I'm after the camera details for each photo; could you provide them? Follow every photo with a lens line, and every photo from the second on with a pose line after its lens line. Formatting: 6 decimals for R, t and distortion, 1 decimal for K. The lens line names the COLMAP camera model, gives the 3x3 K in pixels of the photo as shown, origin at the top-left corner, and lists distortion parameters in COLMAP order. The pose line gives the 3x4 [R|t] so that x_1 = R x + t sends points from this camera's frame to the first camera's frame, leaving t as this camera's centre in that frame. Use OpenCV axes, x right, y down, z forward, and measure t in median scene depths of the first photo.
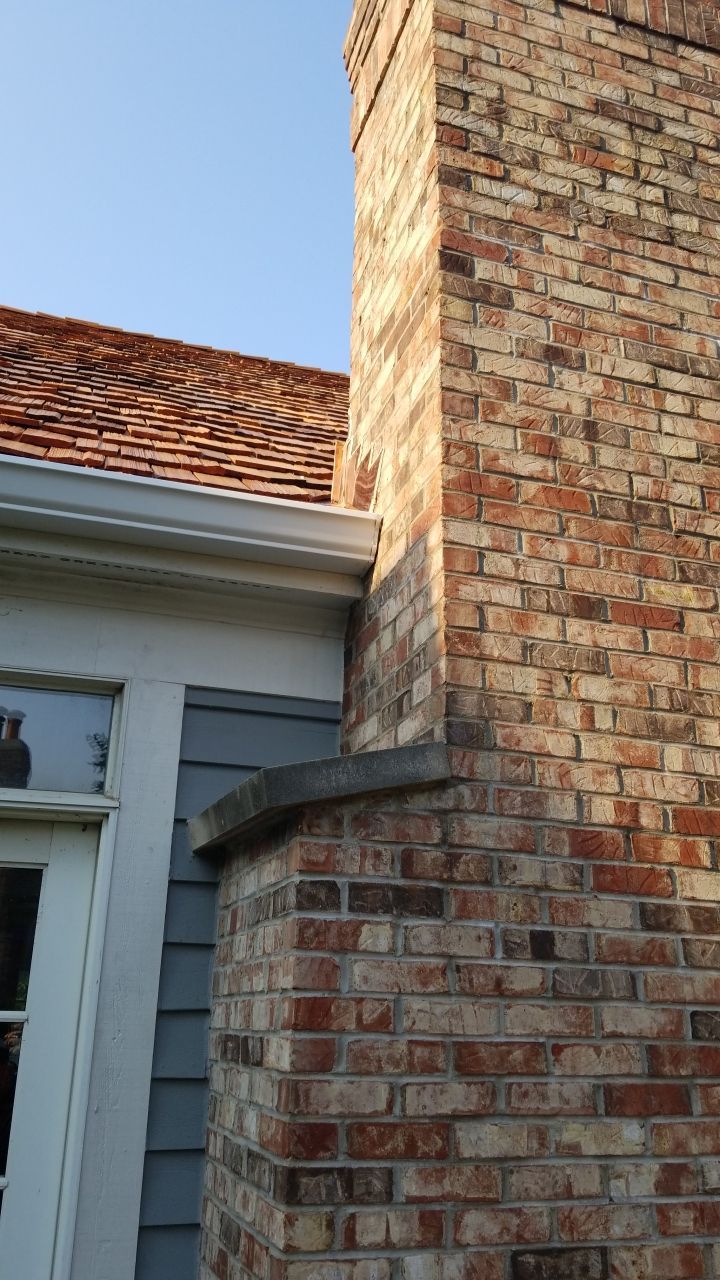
lens RADIAL K [[981.1, 0, 366.5], [0, 981.1, 673.8], [0, 0, 1]] dist [0.074951, -0.131028]
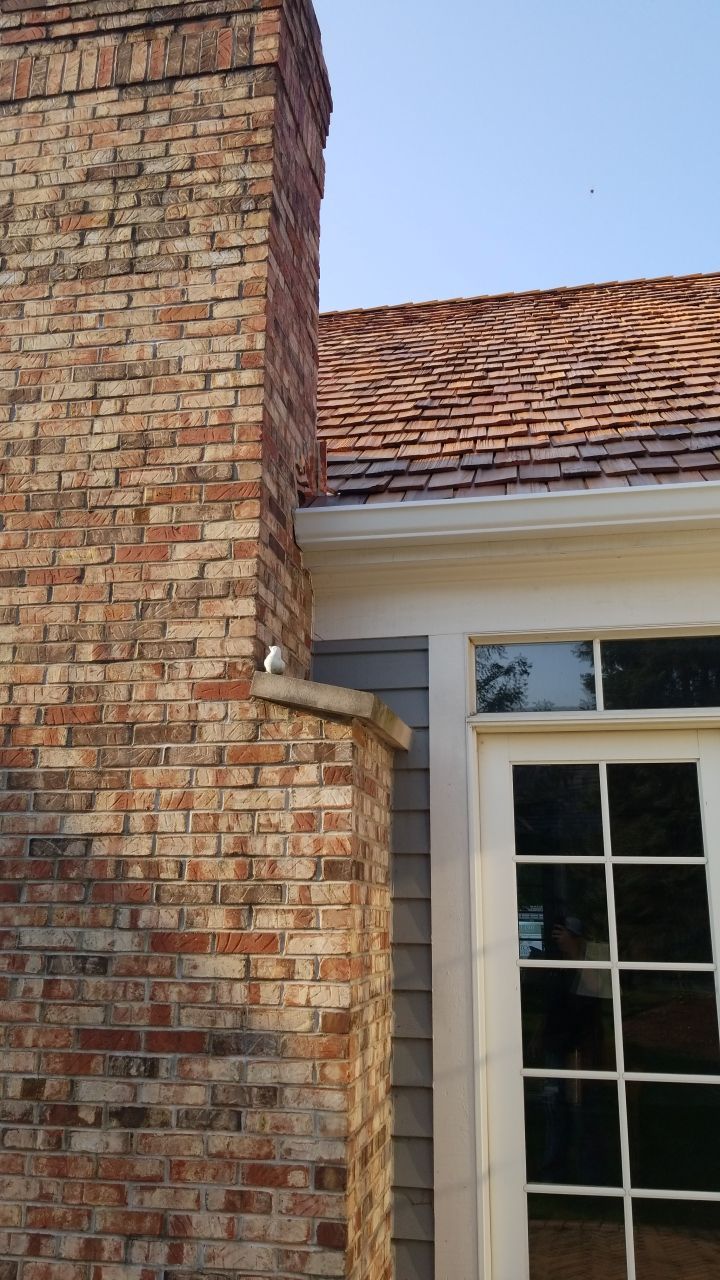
lens RADIAL K [[981.1, 0, 366.5], [0, 981.1, 673.8], [0, 0, 1]] dist [0.074951, -0.131028]
pose [[0.895513, -0.116897, -0.429408, 1.244998], [0.155044, 0.986386, 0.054817, 0.070451], [0.417154, -0.115667, 0.901445, -0.116668]]
